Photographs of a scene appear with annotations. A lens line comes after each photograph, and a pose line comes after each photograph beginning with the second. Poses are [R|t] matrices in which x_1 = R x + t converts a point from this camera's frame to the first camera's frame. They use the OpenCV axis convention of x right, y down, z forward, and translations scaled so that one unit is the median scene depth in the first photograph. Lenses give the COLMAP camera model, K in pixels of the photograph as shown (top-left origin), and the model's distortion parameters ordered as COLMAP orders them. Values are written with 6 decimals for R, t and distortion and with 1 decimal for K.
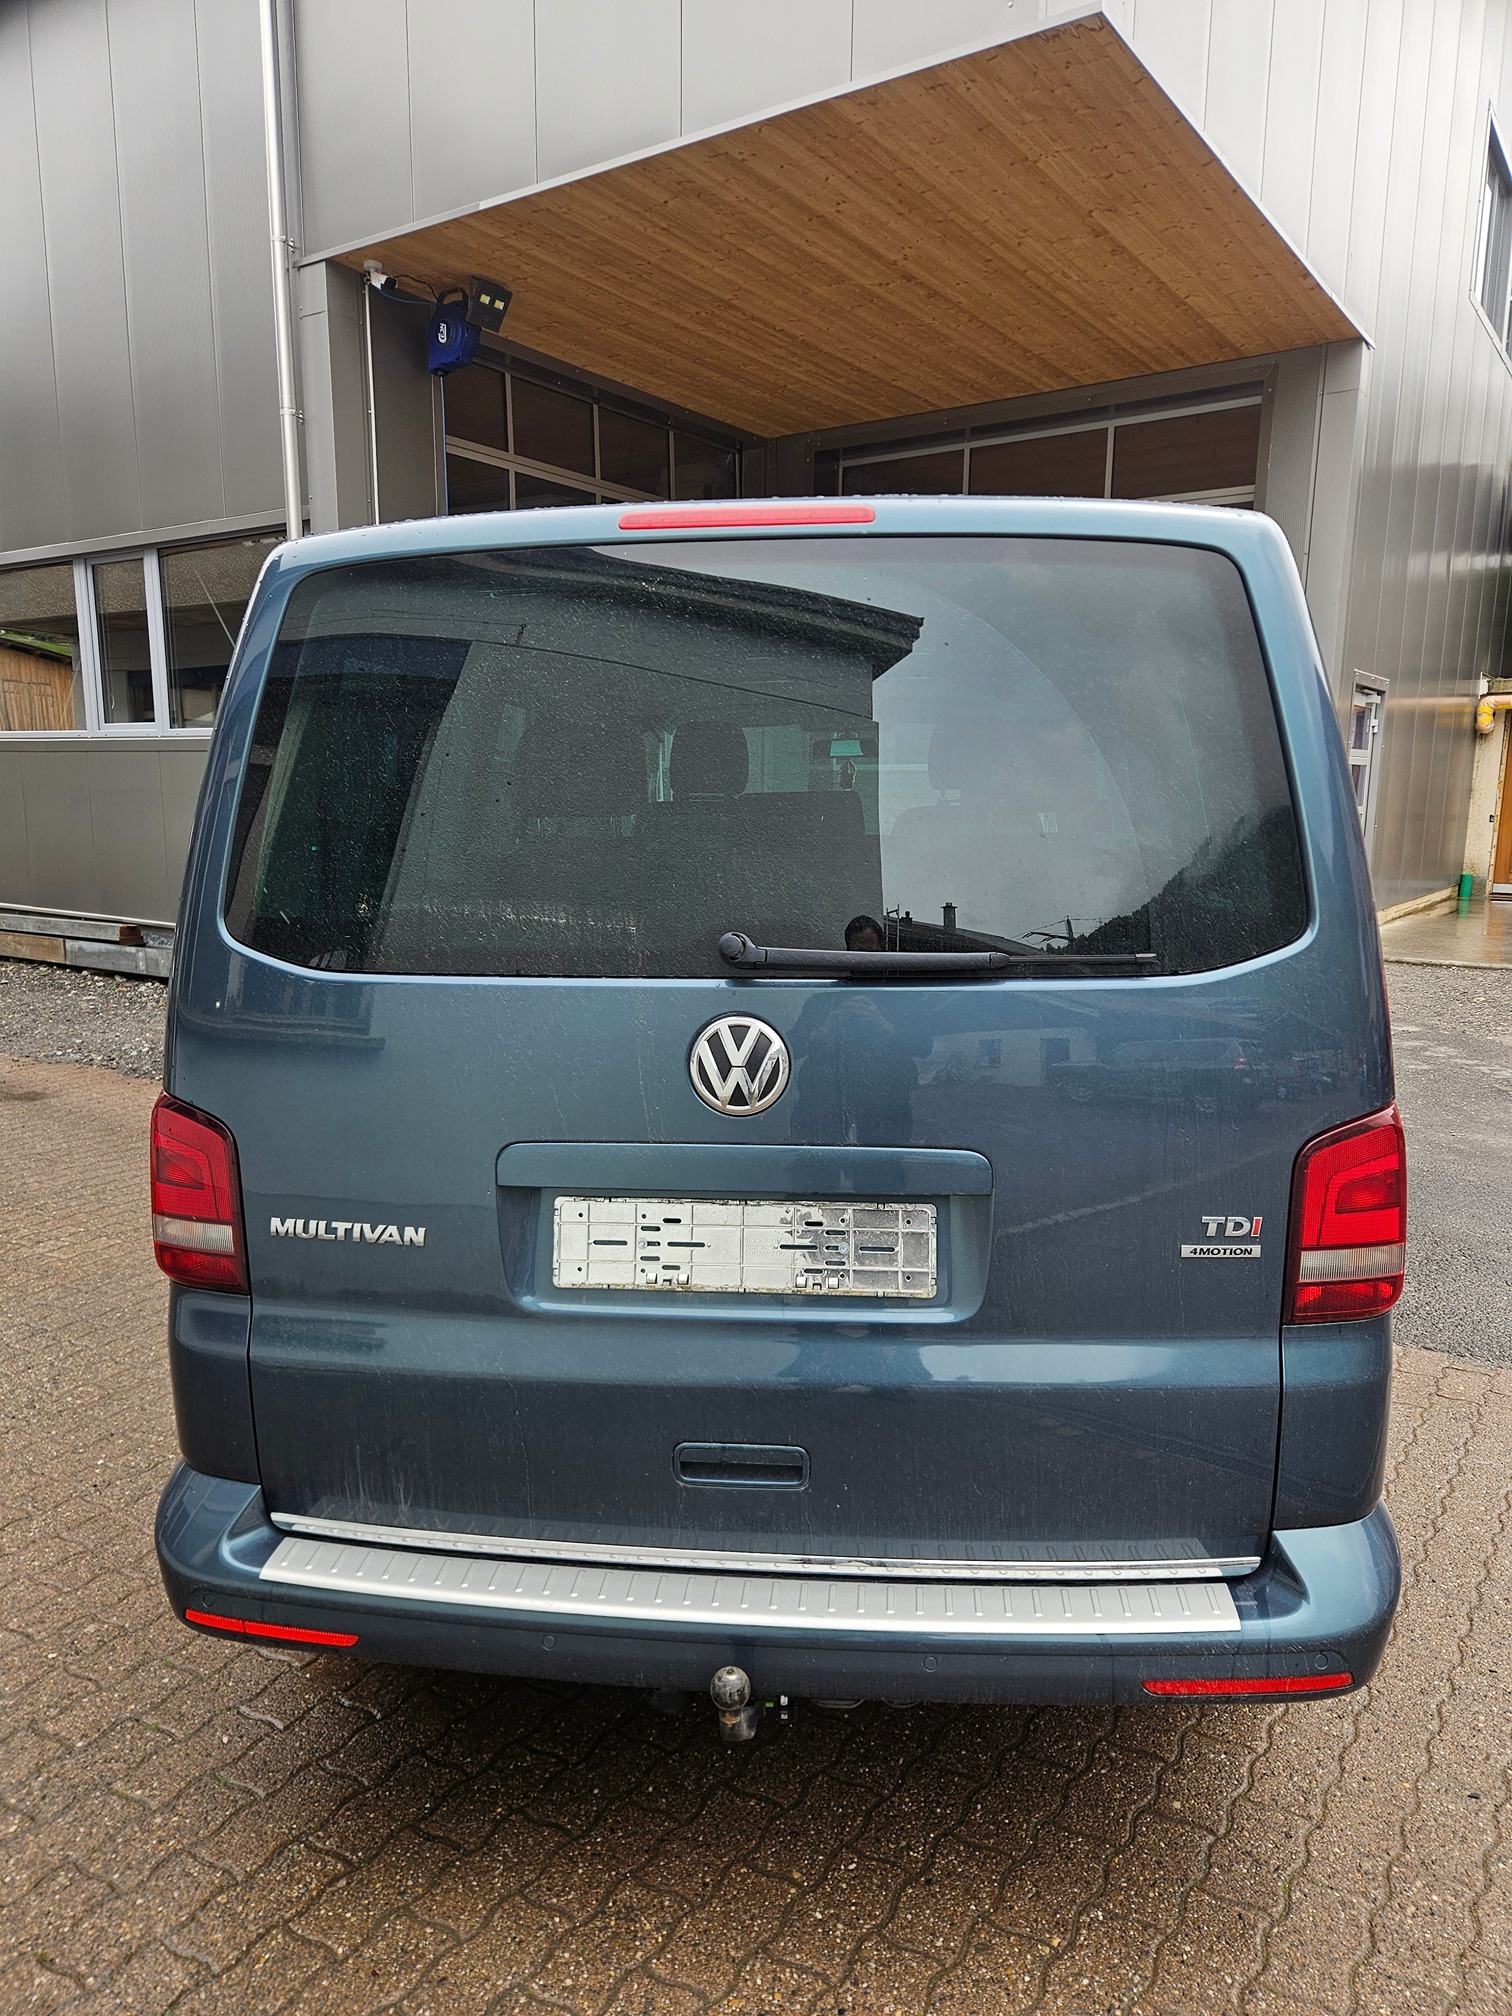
lens RADIAL K [[1375.5, 0, 806.0], [0, 1375.5, 1005.7], [0, 0, 1]] dist [0.041577, -0.001285]
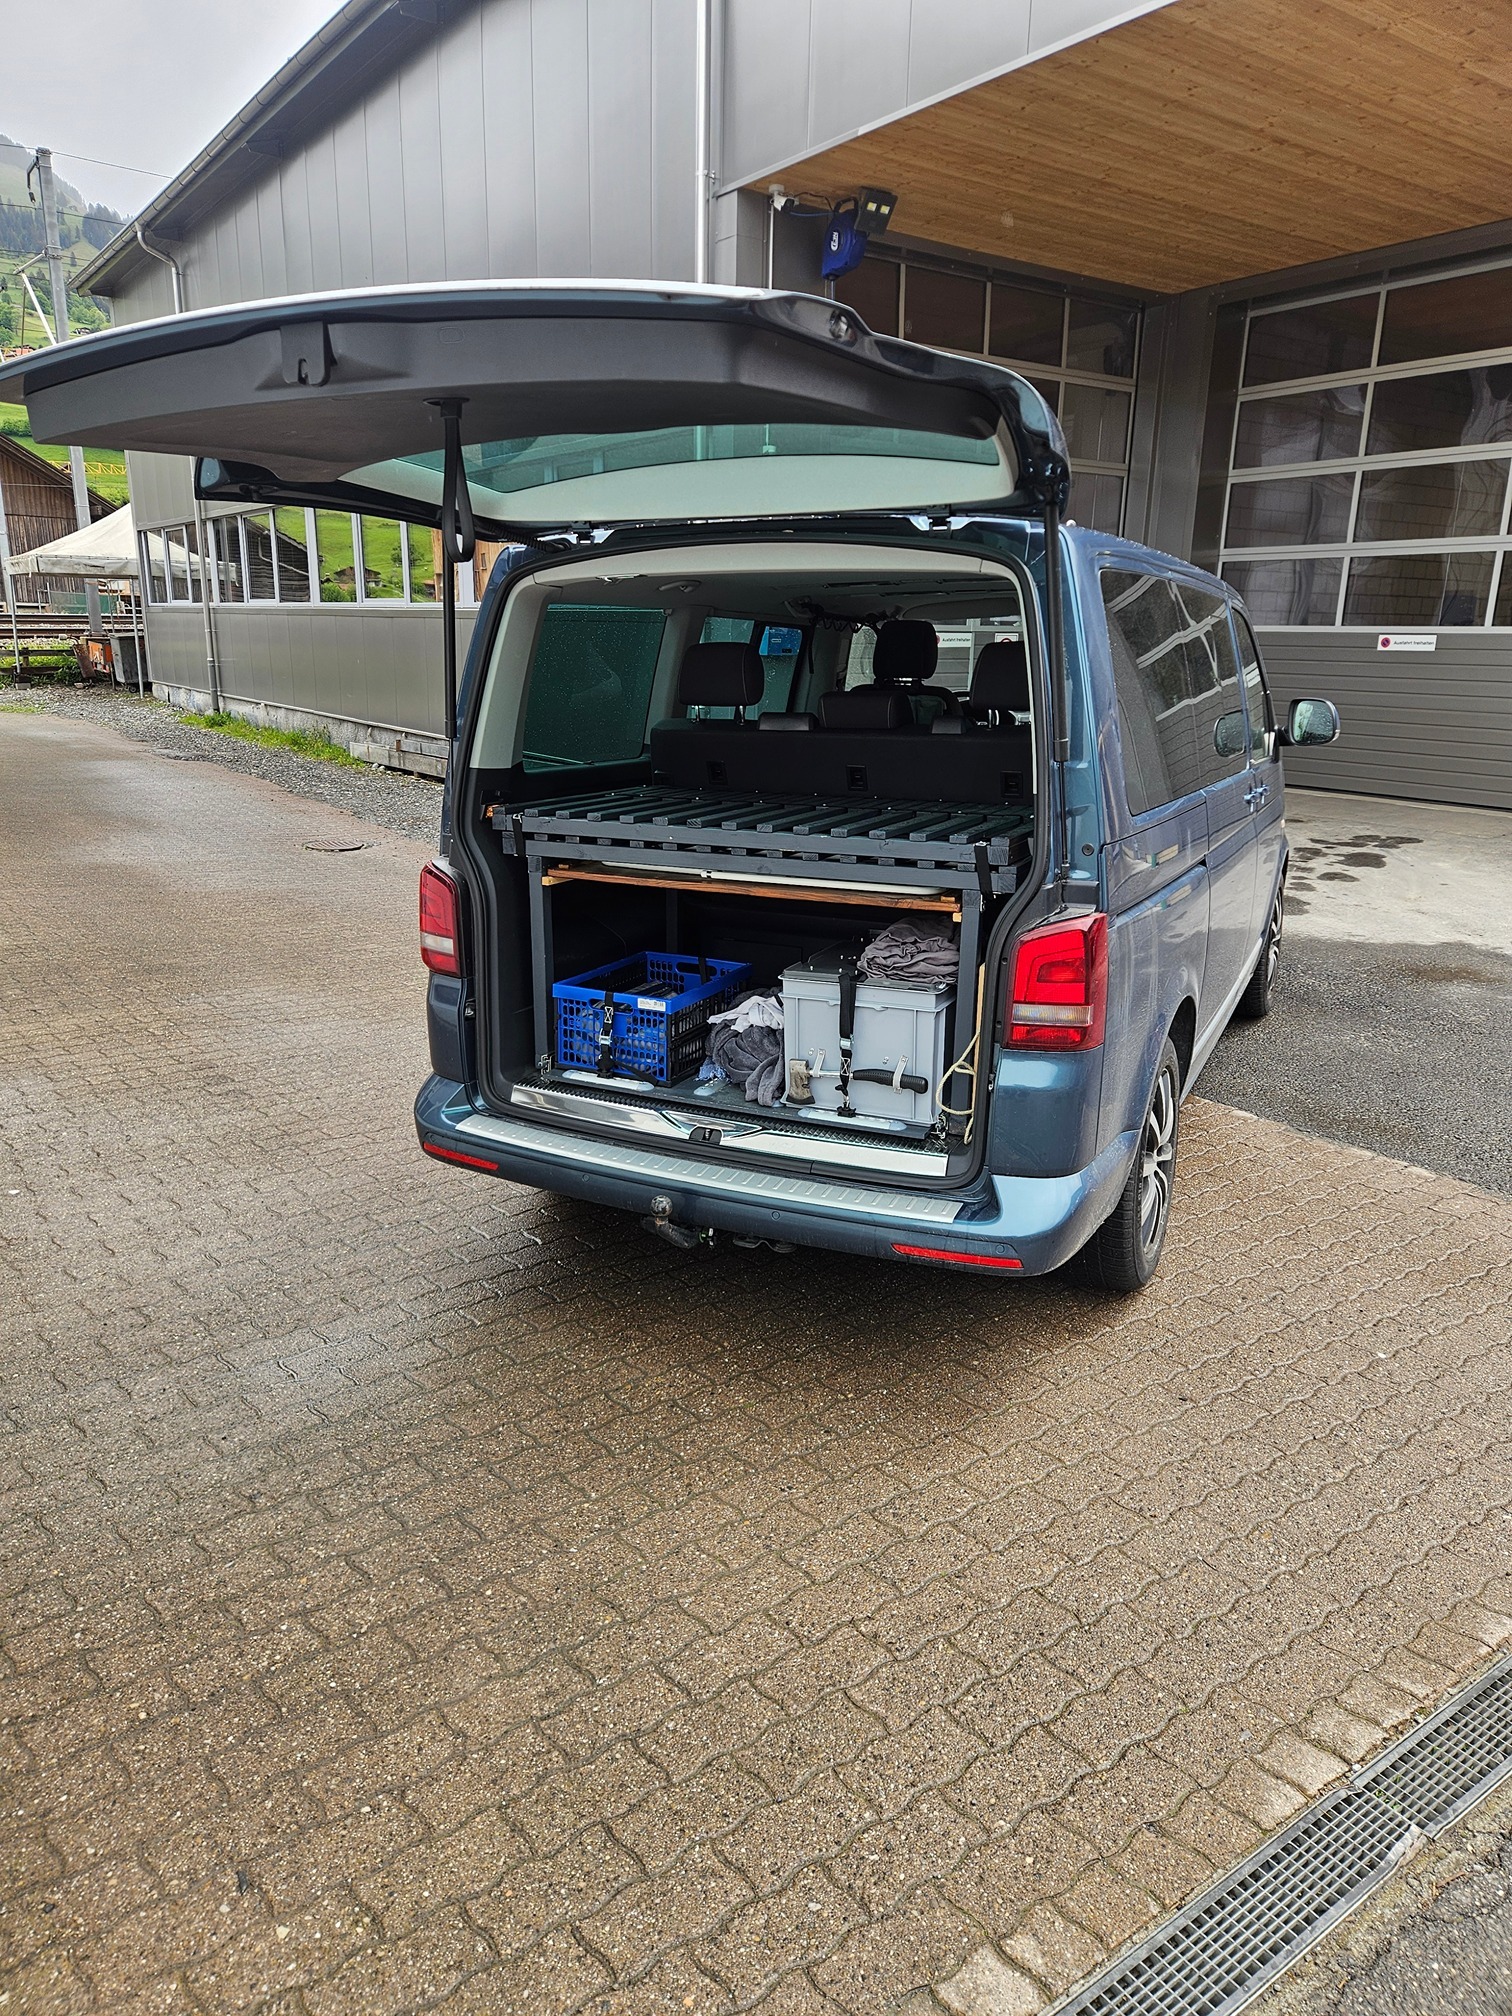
lens RADIAL K [[1333.1, 0, 761.2], [0, 1333.1, 977.8], [0, 0, 1]] dist [0.063583, -0.048946]
pose [[0.940694, 0.092302, -0.326458, 0.100238], [-0.062327, 0.992918, 0.101141, 0.000825], [0.333482, -0.074796, 0.939785, -0.095870]]
